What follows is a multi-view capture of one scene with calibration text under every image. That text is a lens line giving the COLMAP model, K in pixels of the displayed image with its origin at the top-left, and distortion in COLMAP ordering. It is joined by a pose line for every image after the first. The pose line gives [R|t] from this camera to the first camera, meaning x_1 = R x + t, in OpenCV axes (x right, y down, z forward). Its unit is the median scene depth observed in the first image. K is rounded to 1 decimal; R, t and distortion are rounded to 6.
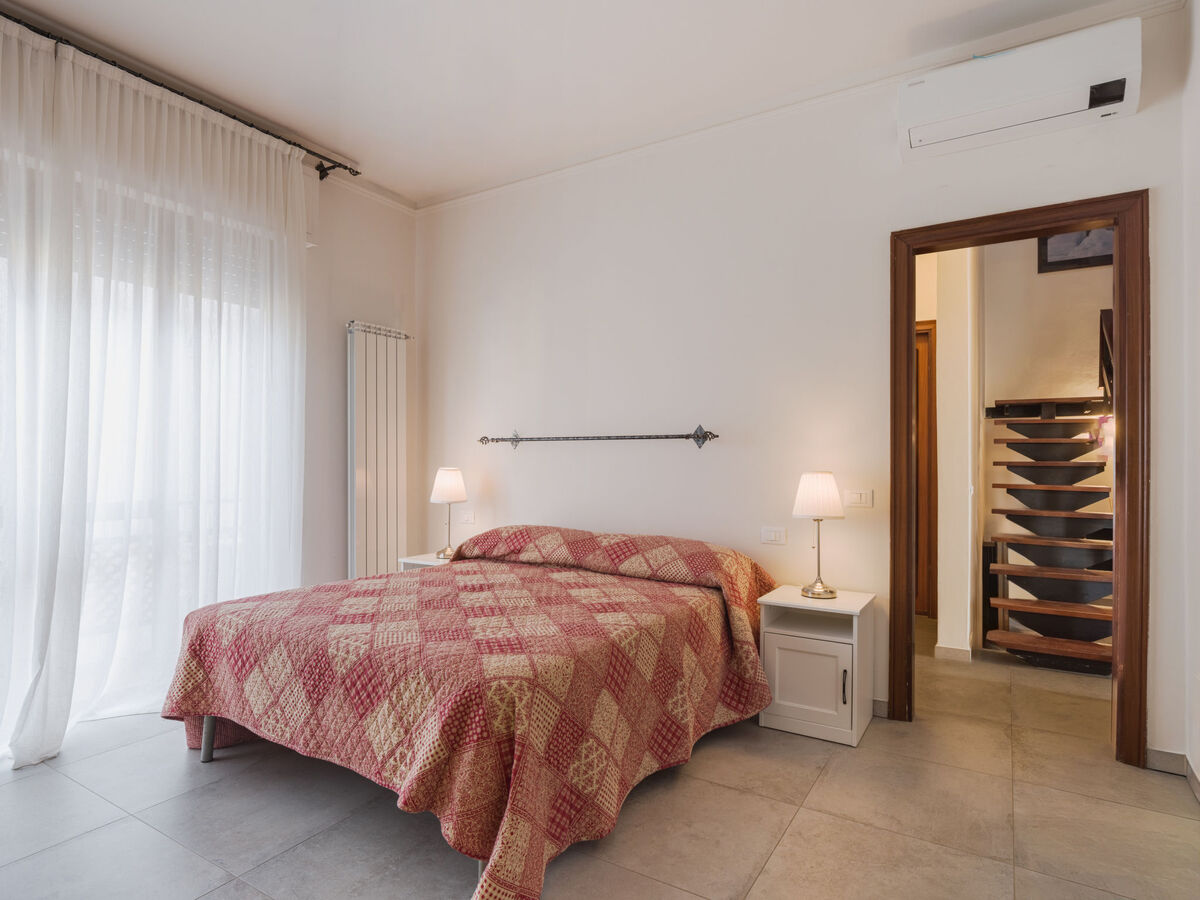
lens RADIAL K [[671.1, 0, 601.4], [0, 671.1, 472.0], [0, 0, 1]] dist [-0.001109, -0.027170]
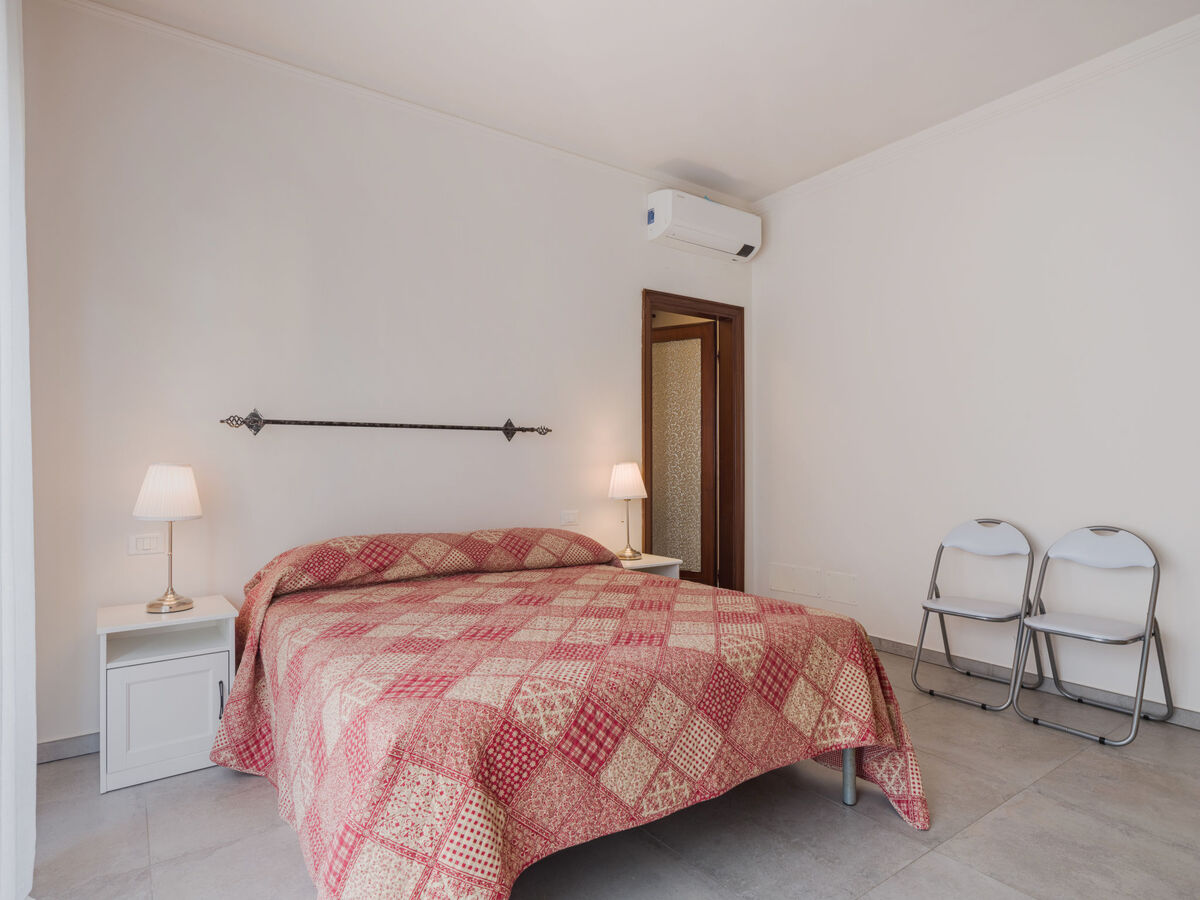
lens RADIAL K [[682.2, 0, 598.2], [0, 682.2, 439.0], [0, 0, 1]] dist [-0.005122, -0.001141]
pose [[0.377220, 0.021152, 0.925882, -0.917020], [0.010887, 0.999569, -0.027271, -0.009008], [-0.926060, 0.020367, 0.376827, 0.556005]]
